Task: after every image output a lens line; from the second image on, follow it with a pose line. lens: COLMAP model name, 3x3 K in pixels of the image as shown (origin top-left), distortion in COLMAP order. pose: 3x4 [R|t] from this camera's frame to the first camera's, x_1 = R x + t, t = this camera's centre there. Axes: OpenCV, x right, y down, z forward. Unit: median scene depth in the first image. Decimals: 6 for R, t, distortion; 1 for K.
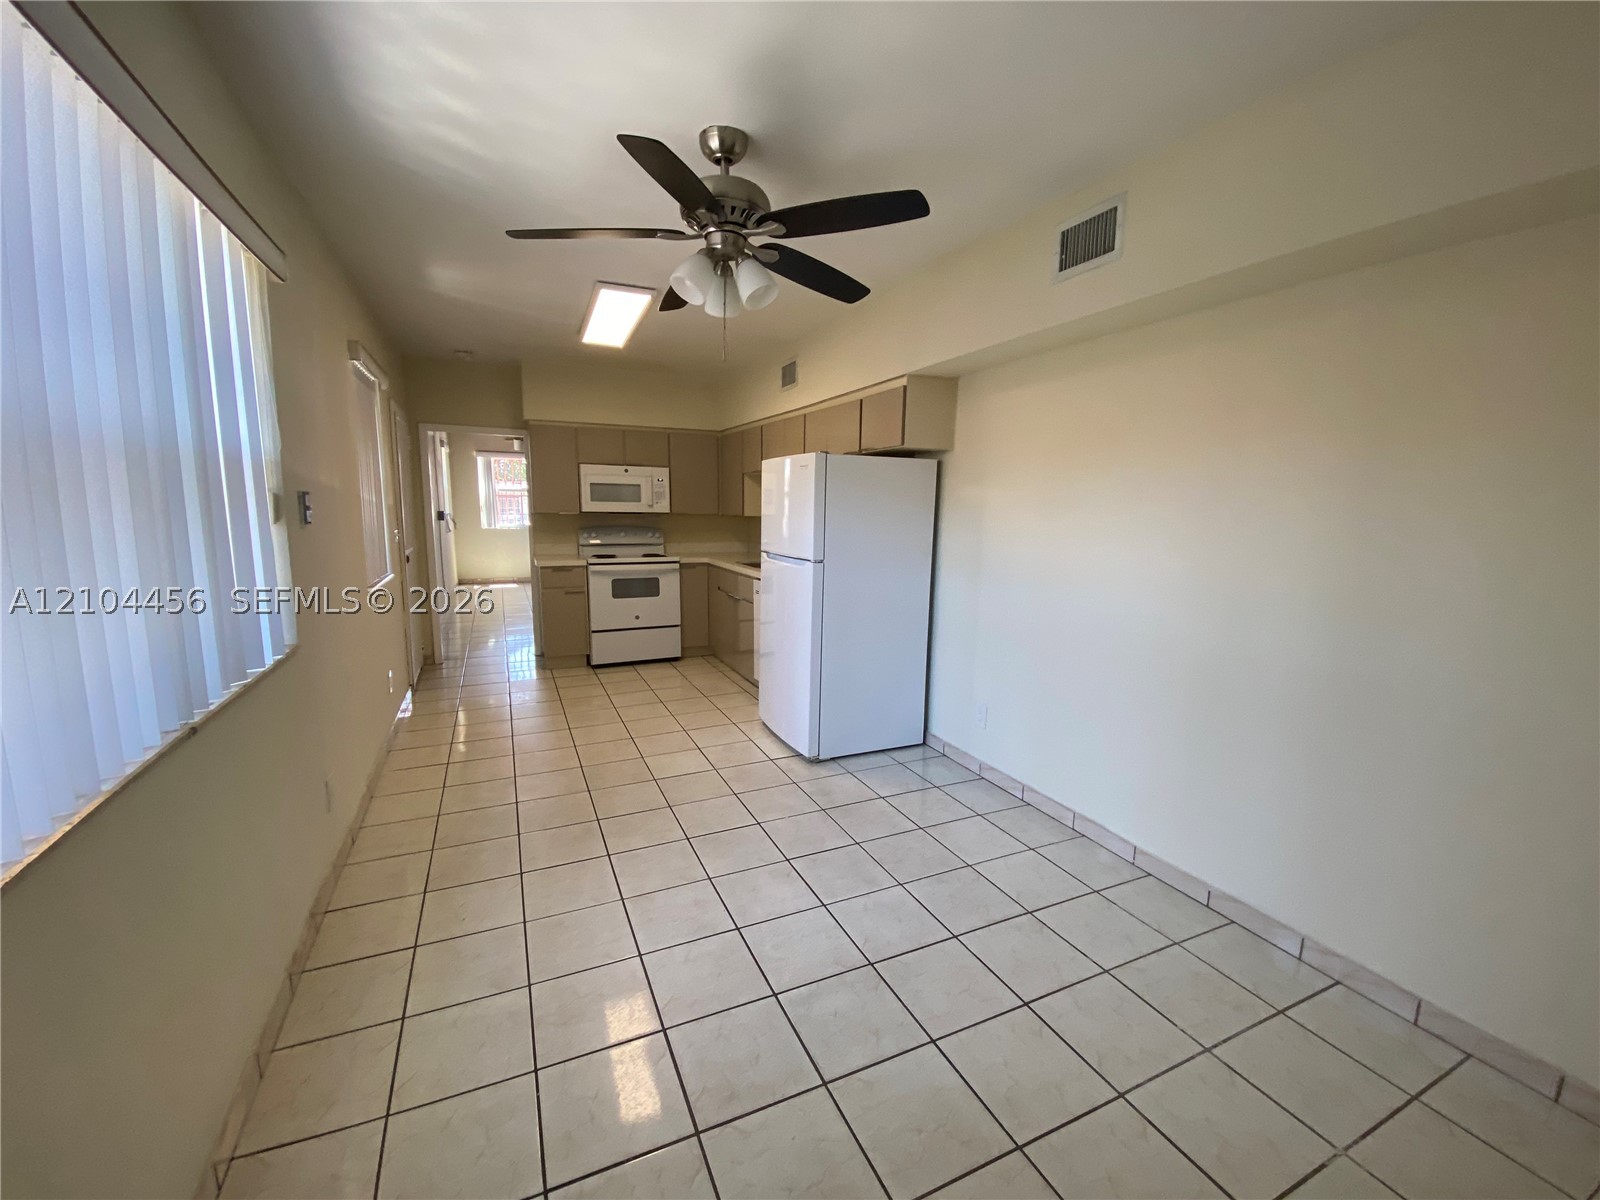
lens RADIAL K [[660.5, 0, 789.3], [0, 660.5, 599.4], [0, 0, 1]] dist [0.000090, -0.008154]
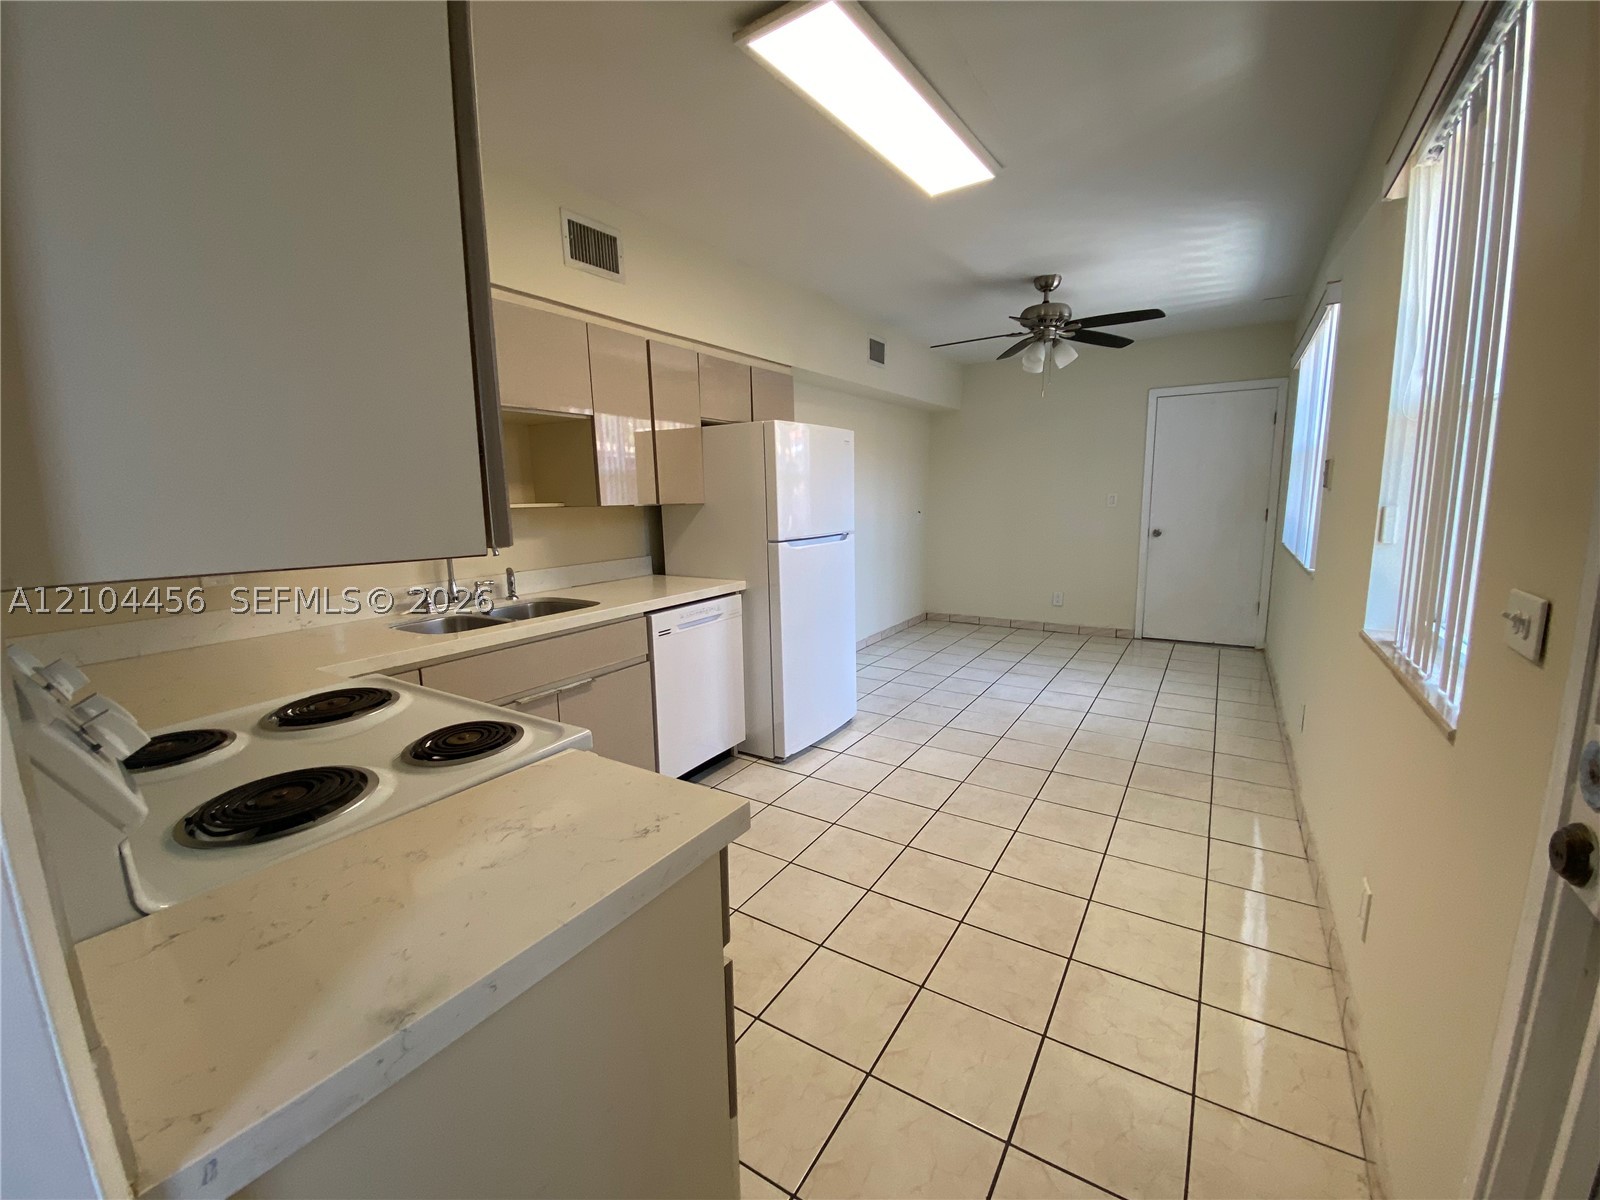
lens RADIAL K [[660.5, 0, 789.3], [0, 660.5, 599.4], [0, 0, 1]] dist [0.000090, -0.008154]
pose [[-0.554222, -0.133488, 0.821595, -1.053523], [0.139165, 0.958303, 0.249576, -0.306004], [-0.820653, 0.252658, -0.512536, 2.178791]]
